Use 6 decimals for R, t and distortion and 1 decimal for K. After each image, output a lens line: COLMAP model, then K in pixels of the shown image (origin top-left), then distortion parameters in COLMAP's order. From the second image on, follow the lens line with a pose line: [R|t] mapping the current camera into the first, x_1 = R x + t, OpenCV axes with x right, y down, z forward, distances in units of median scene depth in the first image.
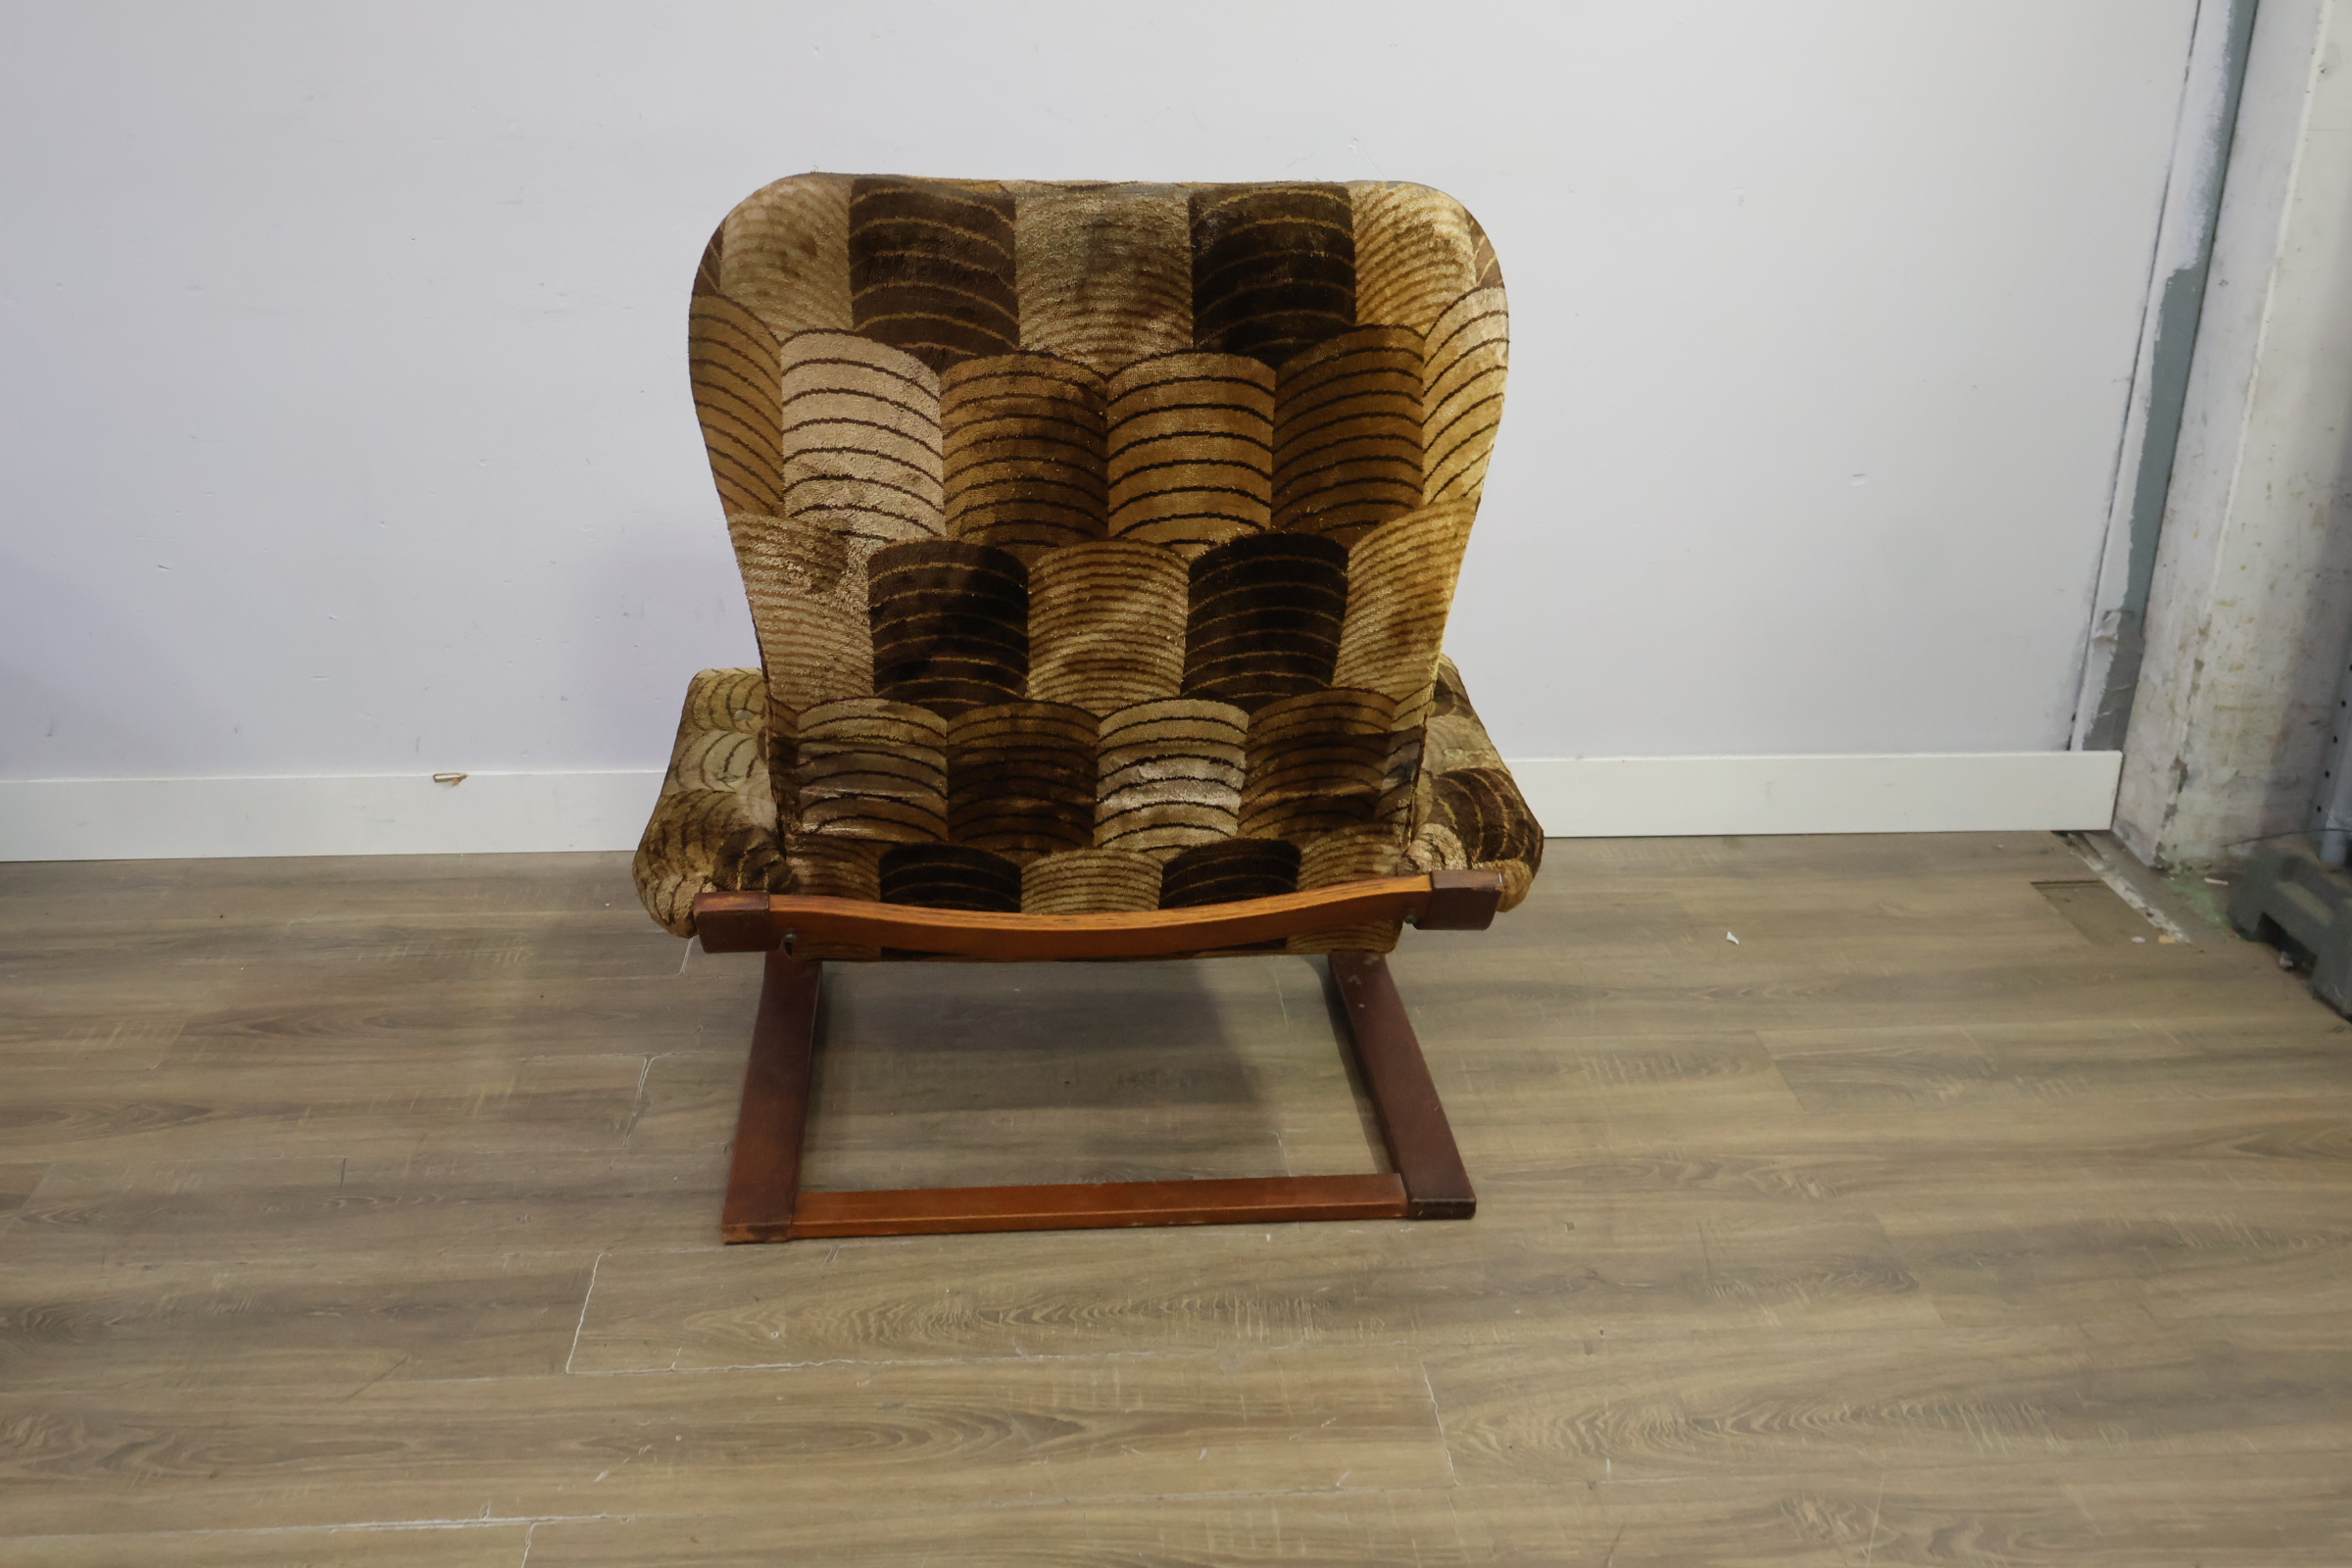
lens RADIAL K [[2315.3, 0, 1178.9], [0, 2315.3, 772.8], [0, 0, 1]] dist [-0.001710, -0.000842]
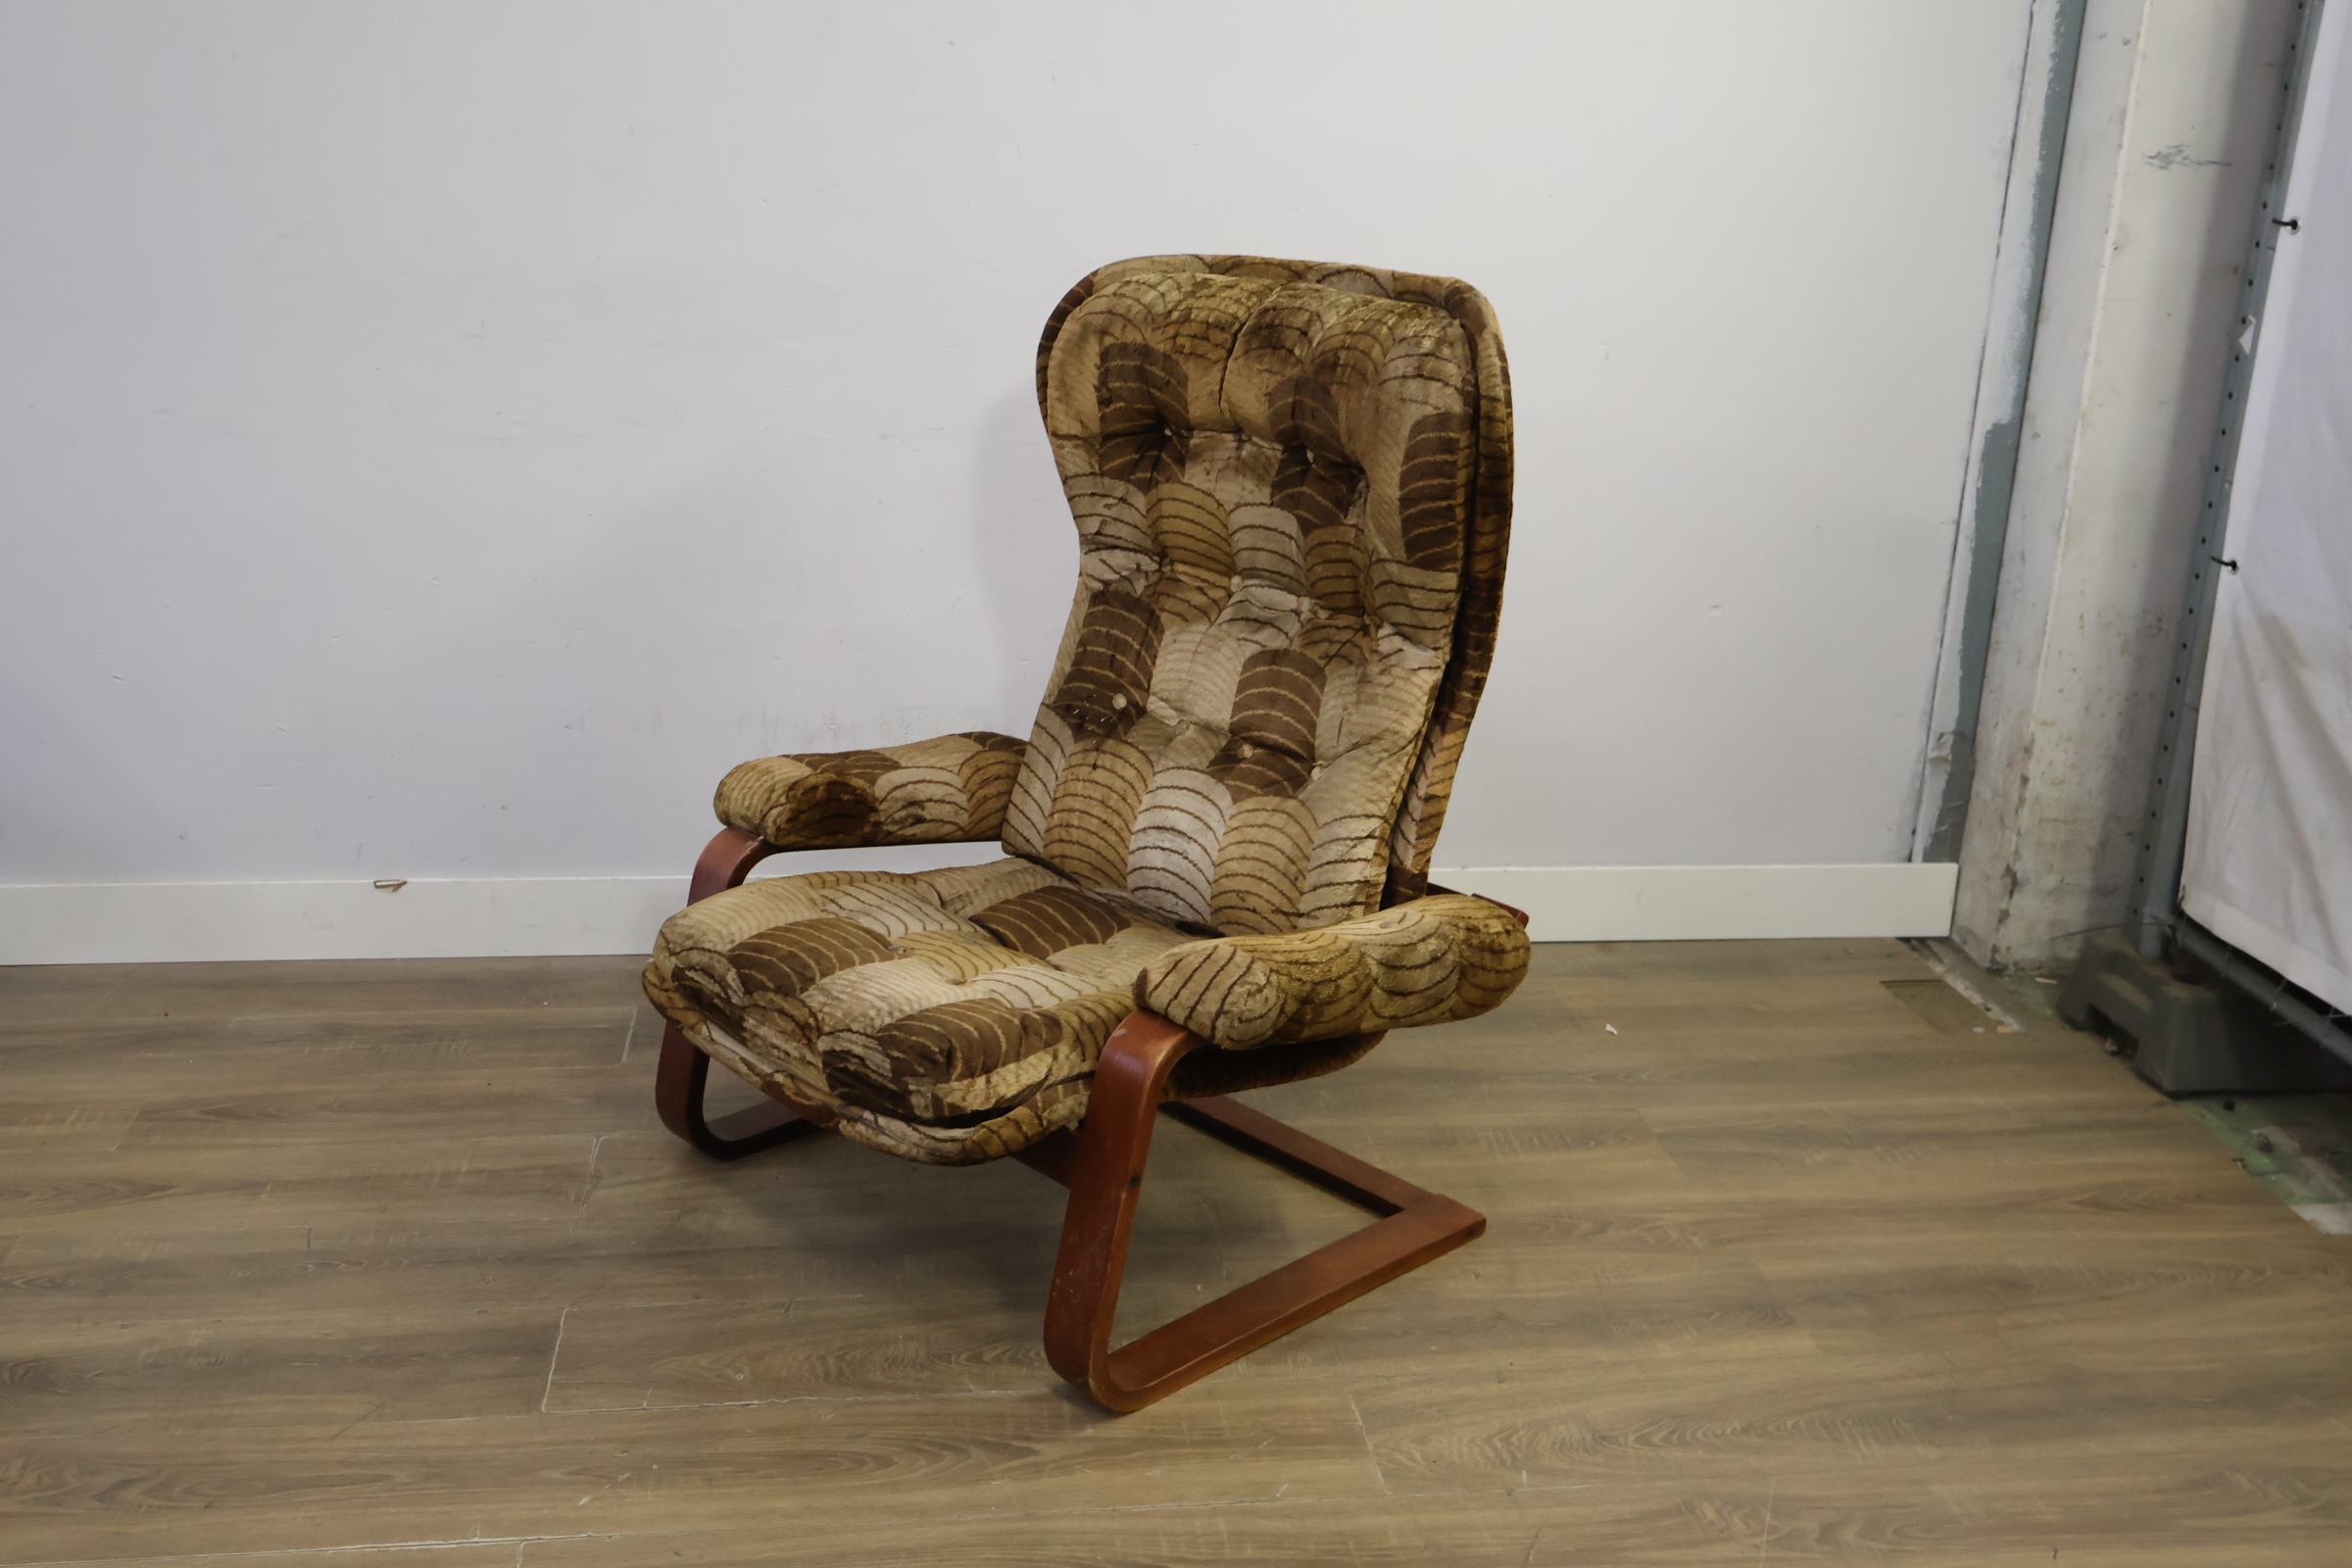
lens RADIAL K [[2314.7, 0, 1185.0], [0, 2314.7, 771.5], [0, 0, 1]] dist [0.001124, -0.010934]
pose [[0.997538, 0.003408, 0.070048, -0.041465], [0.002334, 0.996652, -0.081724, 0.048057], [-0.070093, 0.081686, 0.994190, -0.078641]]
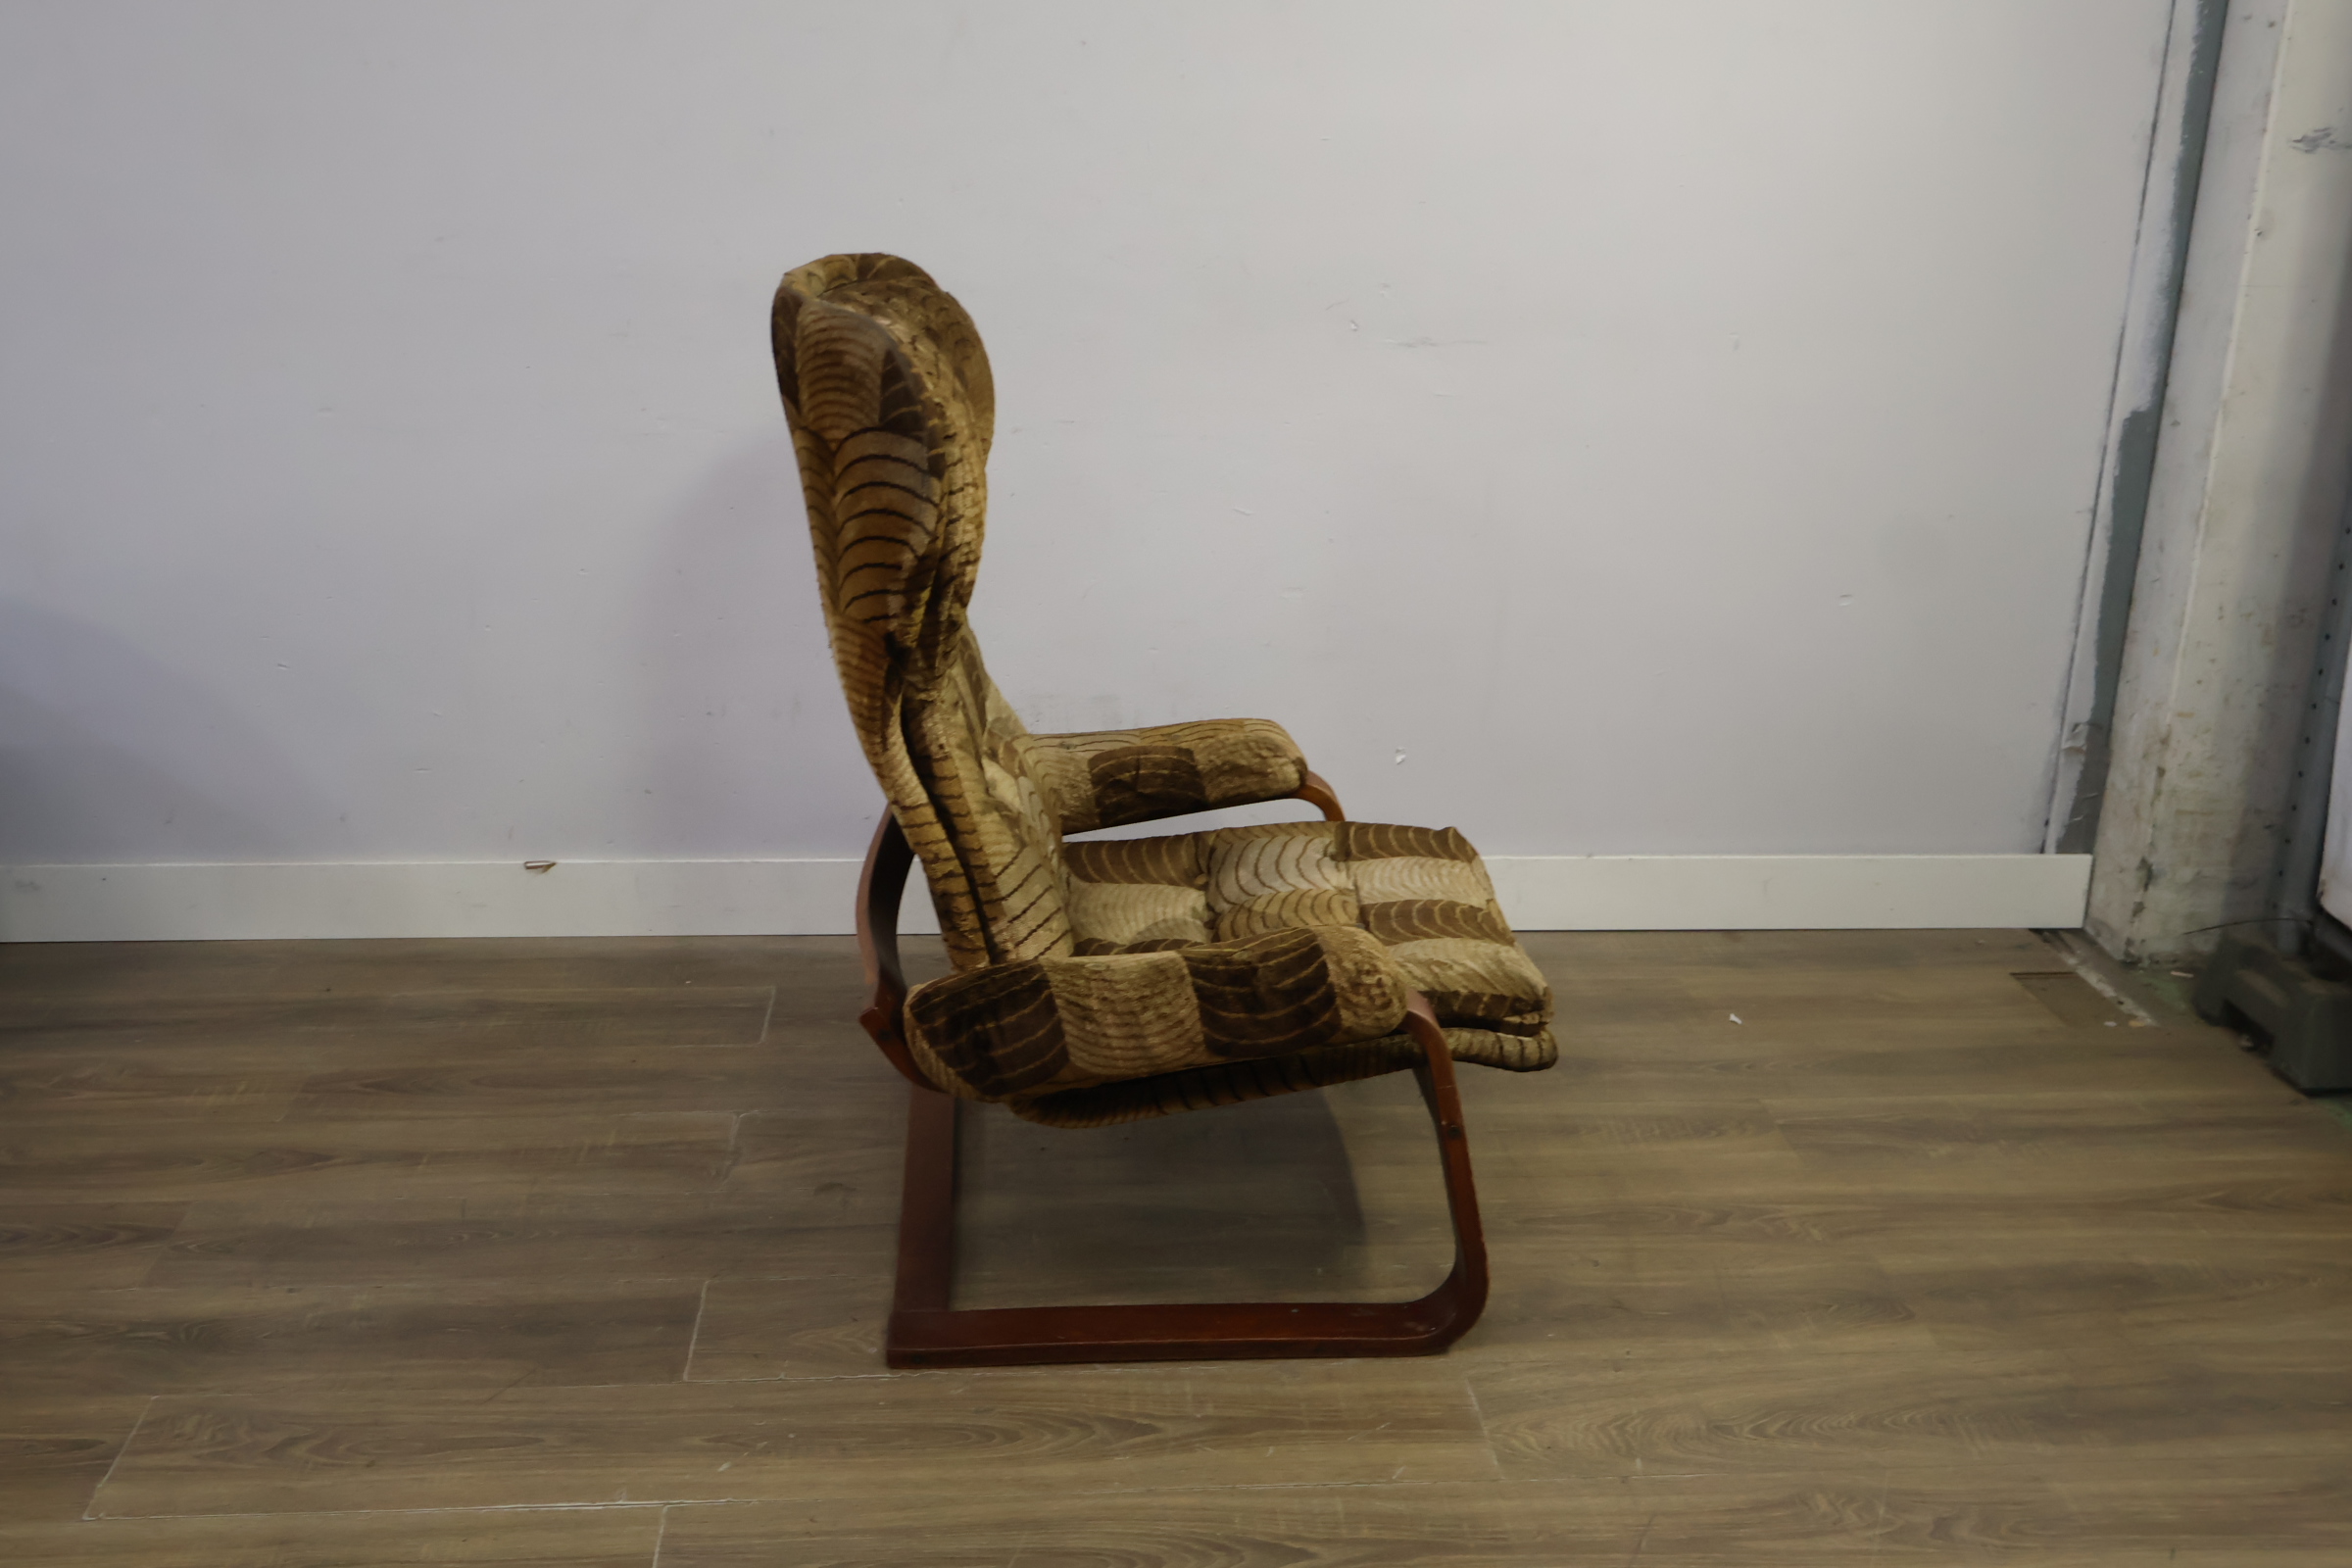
lens RADIAL K [[2315.3, 0, 1178.9], [0, 2315.3, 772.8], [0, 0, 1]] dist [-0.001710, -0.000842]
pose [[0.999924, 0.007525, 0.009762, -0.038113], [-0.006835, 0.997600, -0.068900, 0.040168], [-0.010257, 0.068828, 0.997576, -0.097946]]
